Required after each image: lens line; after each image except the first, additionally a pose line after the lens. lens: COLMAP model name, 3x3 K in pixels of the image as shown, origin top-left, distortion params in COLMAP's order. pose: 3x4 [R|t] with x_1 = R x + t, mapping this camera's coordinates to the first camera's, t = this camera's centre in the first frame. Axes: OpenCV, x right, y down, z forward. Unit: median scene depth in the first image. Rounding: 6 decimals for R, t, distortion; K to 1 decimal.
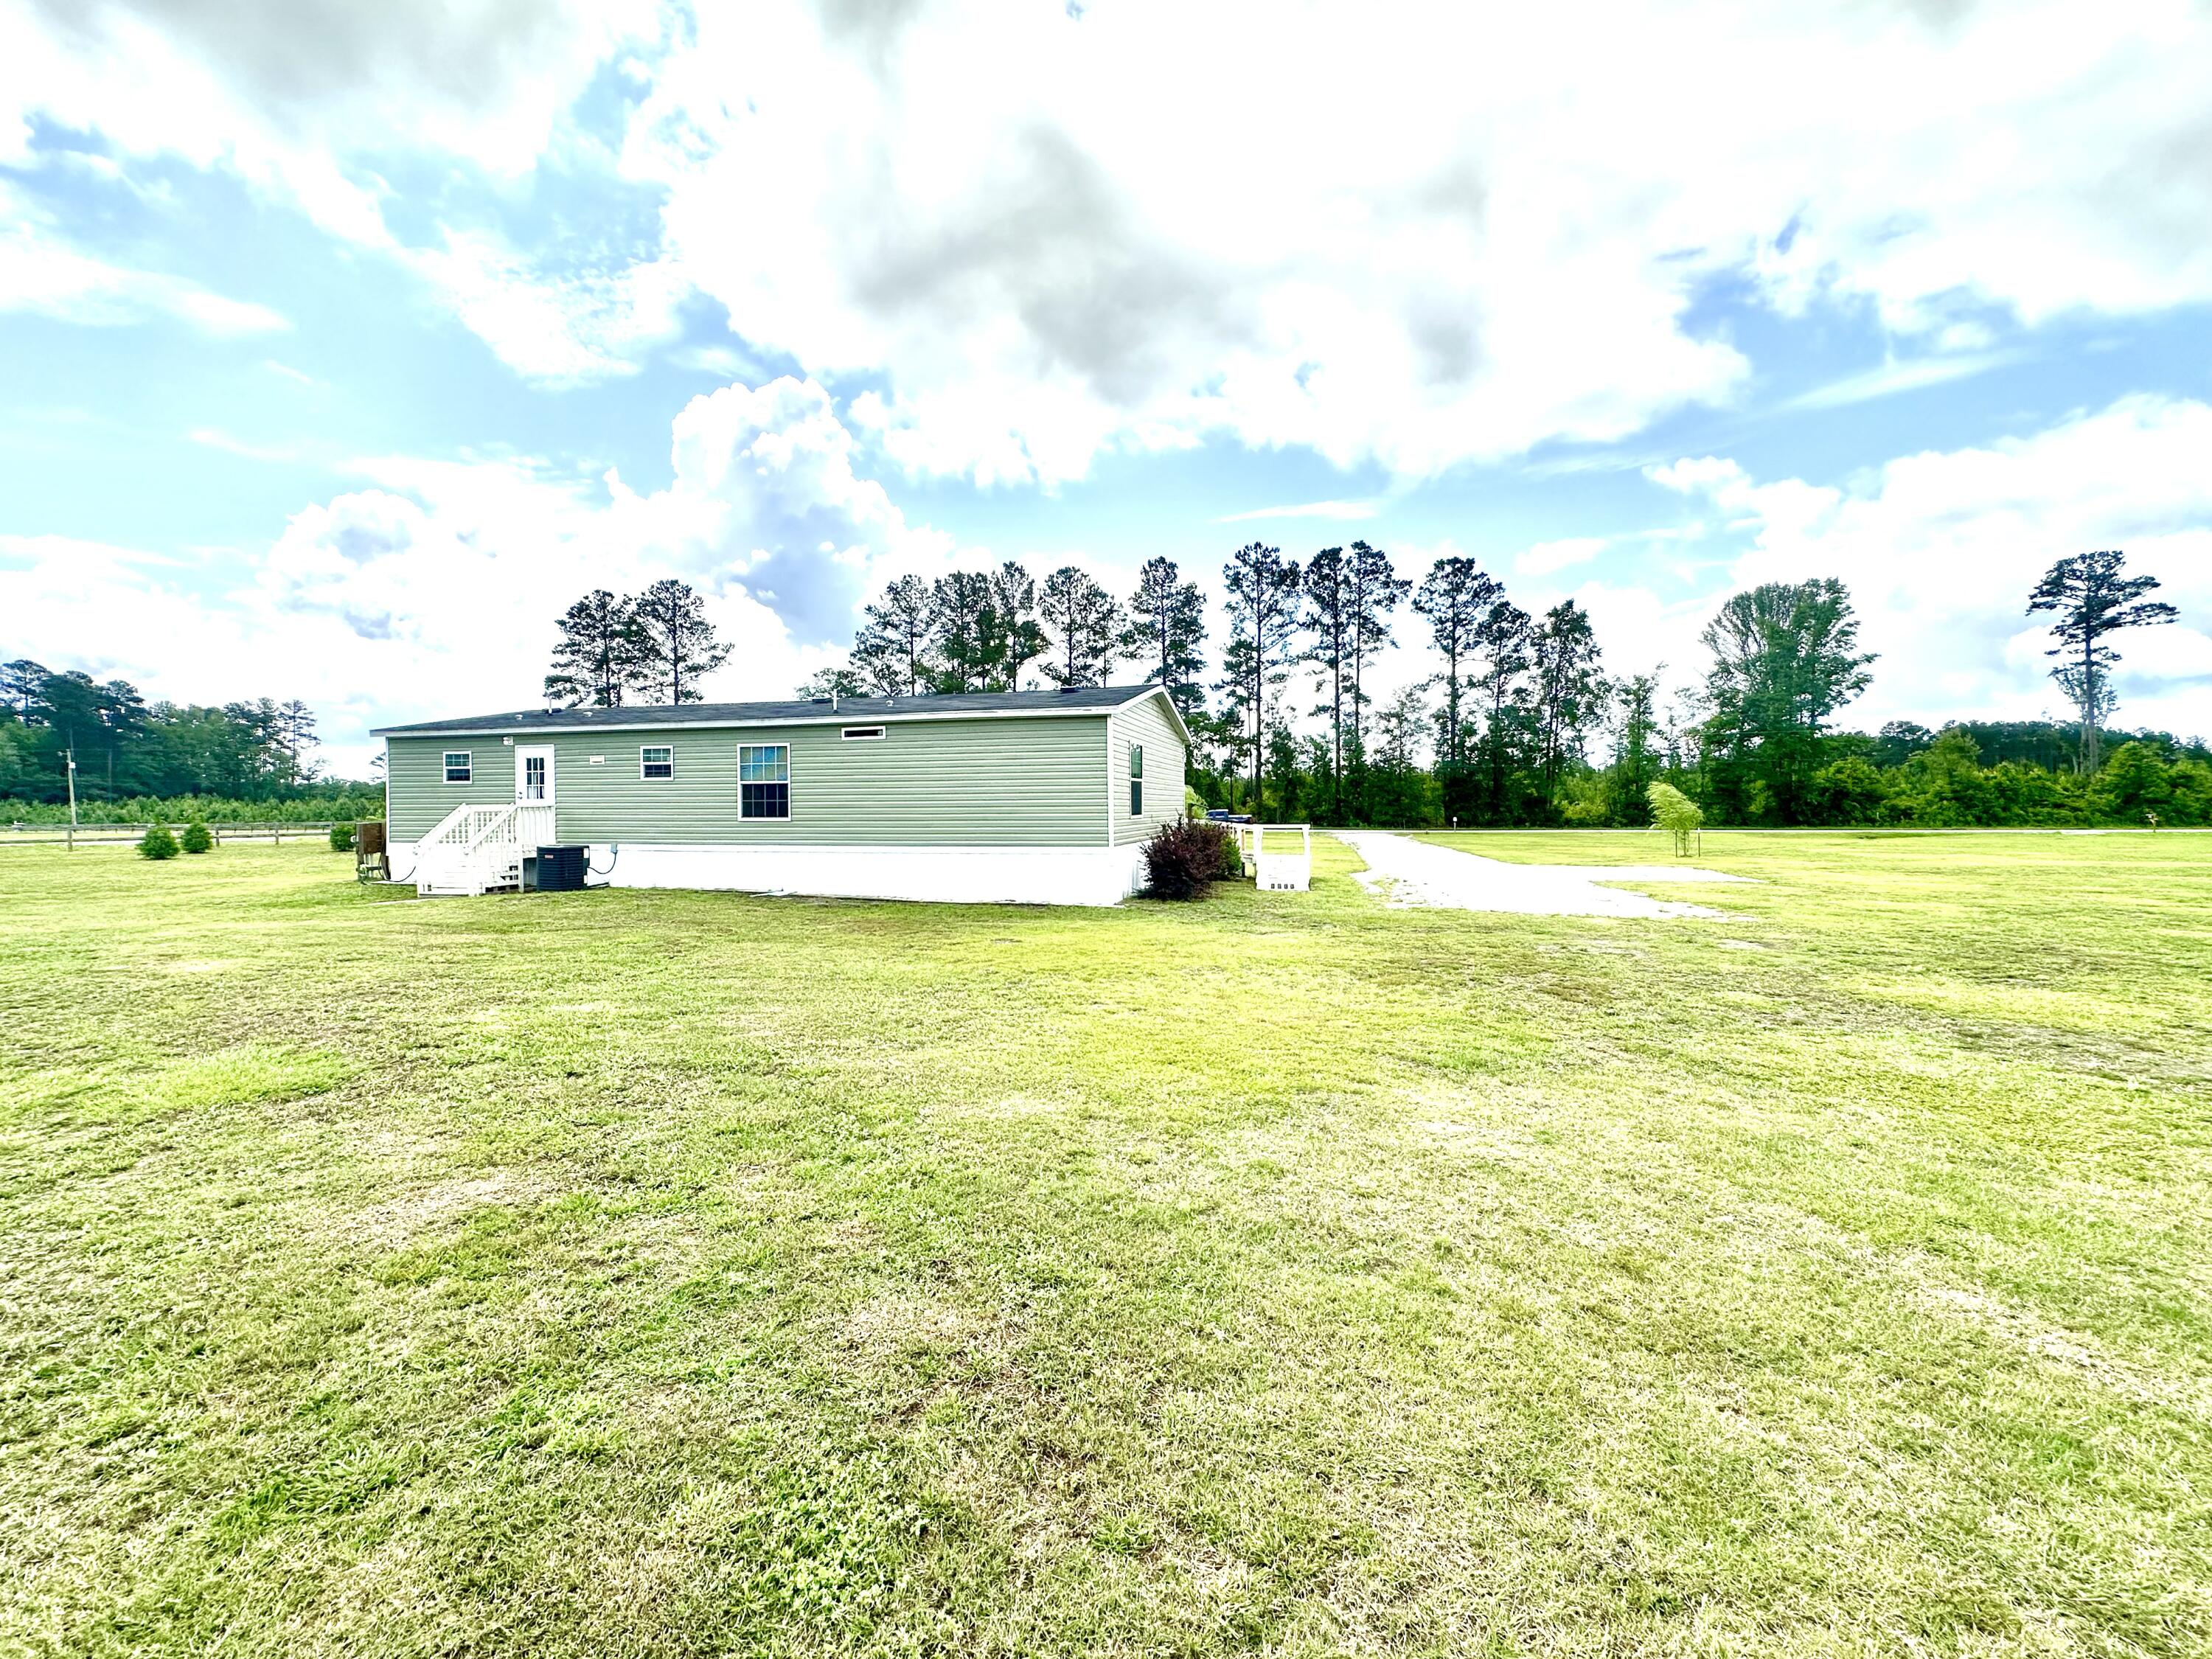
lens RADIAL K [[893.8, 0, 1105.2], [0, 893.8, 840.7], [0, 0, 1]] dist [-0.002786, 0.000330]
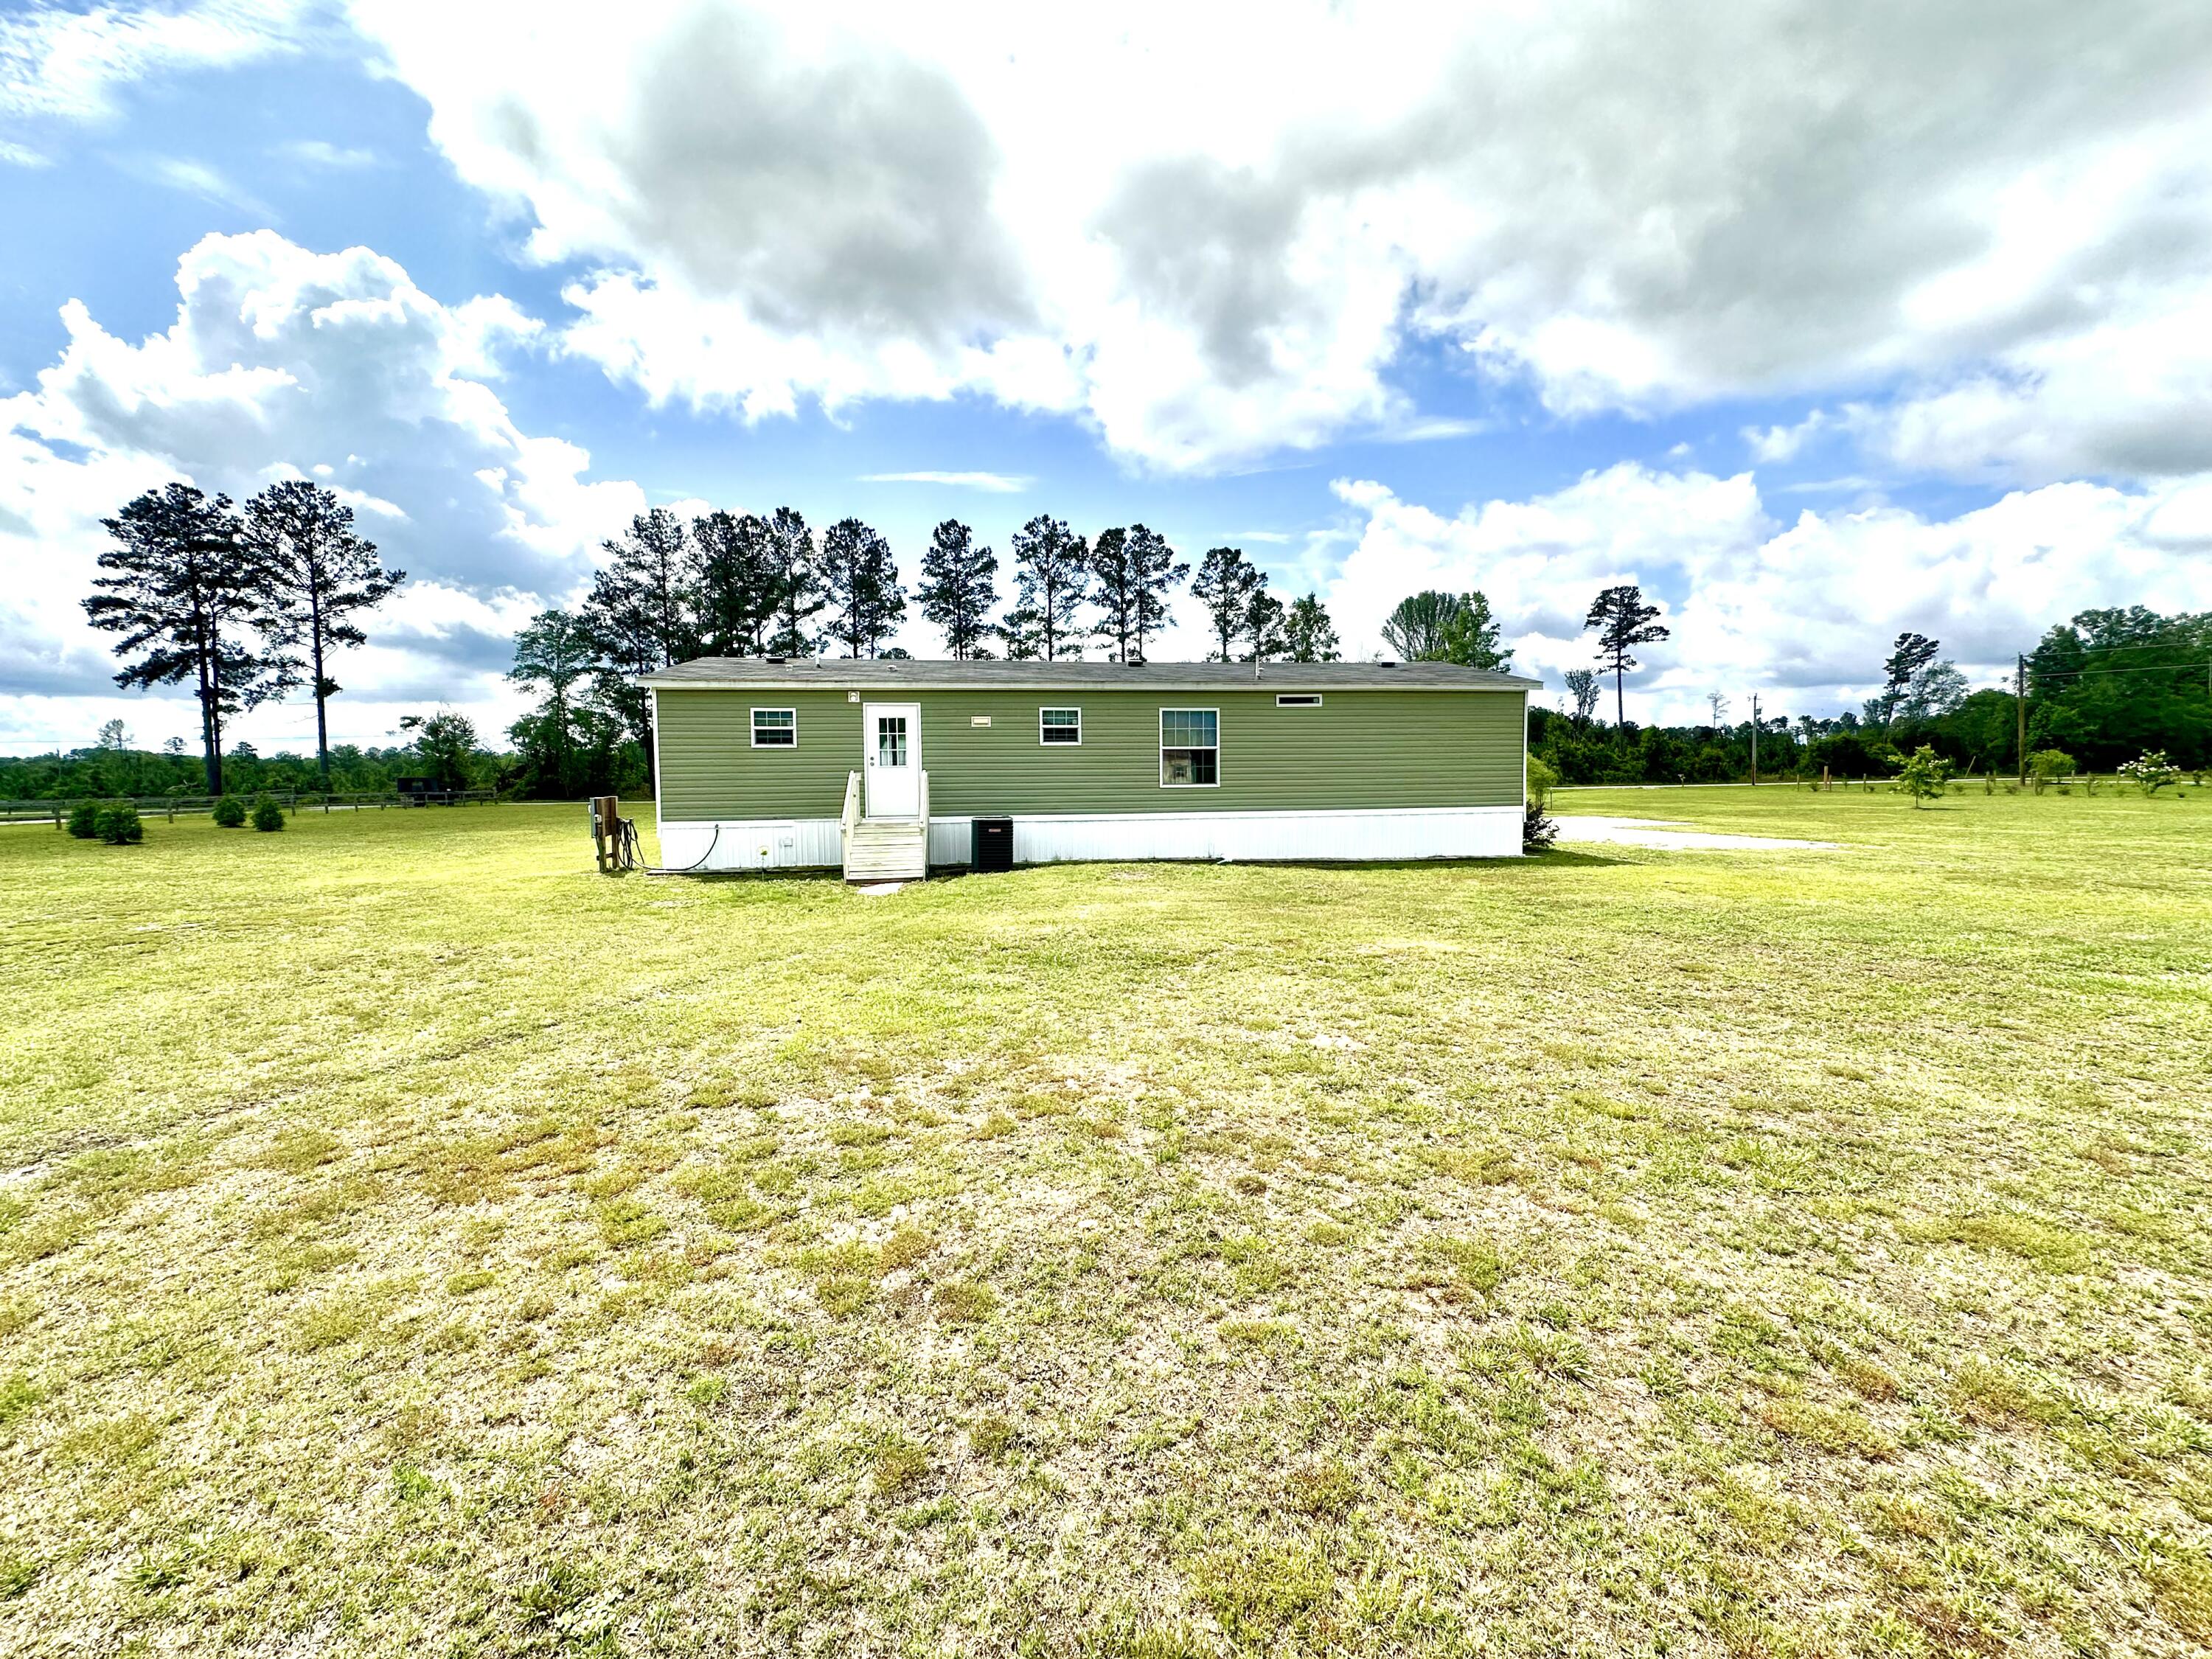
lens RADIAL K [[893.8, 0, 1103.6], [0, 893.8, 822.8], [0, 0, 1]] dist [-0.002786, 0.000330]
pose [[0.919886, -0.028146, 0.391175, -0.183644], [0.021923, 0.999552, 0.020365, -0.001172], [-0.391573, -0.010158, 0.920091, 0.030310]]
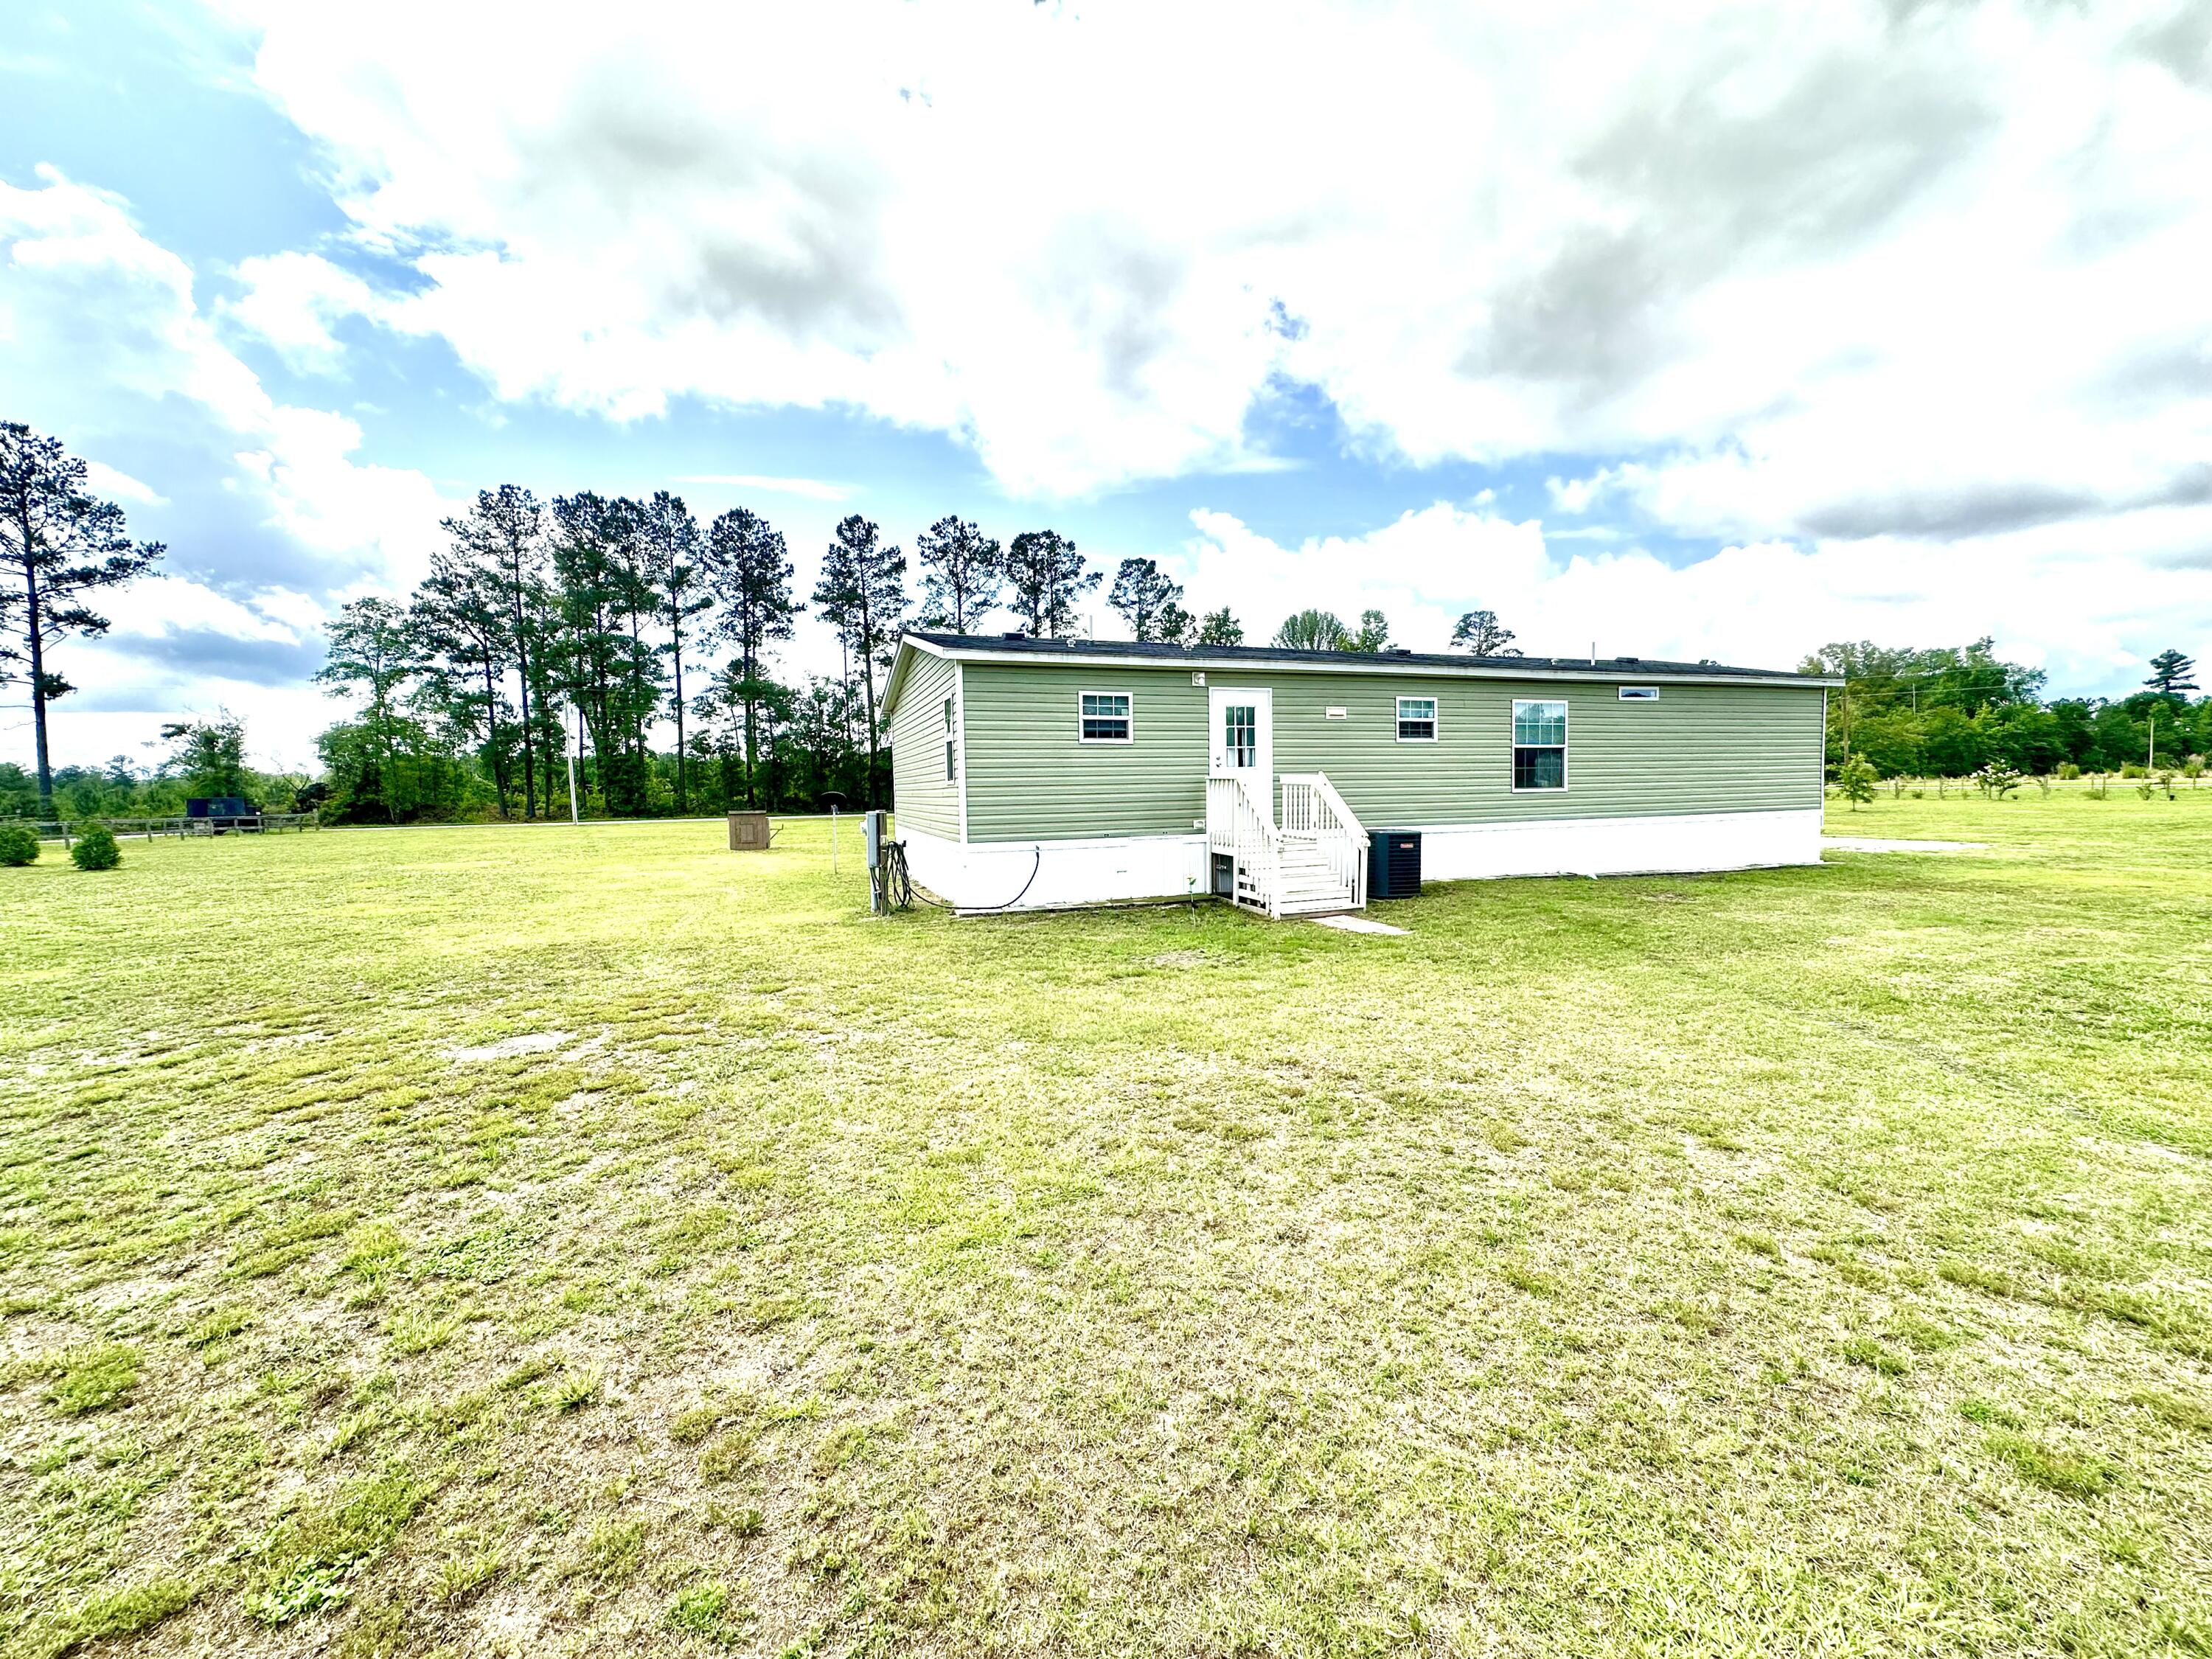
lens RADIAL K [[893.8, 0, 1106.4], [0, 893.8, 823.2], [0, 0, 1]] dist [-0.002786, 0.000330]
pose [[0.825784, -0.035203, 0.562887, -0.257093], [0.037289, 0.999274, 0.007791, -0.003159], [-0.562752, 0.014556, 0.826497, 0.116115]]
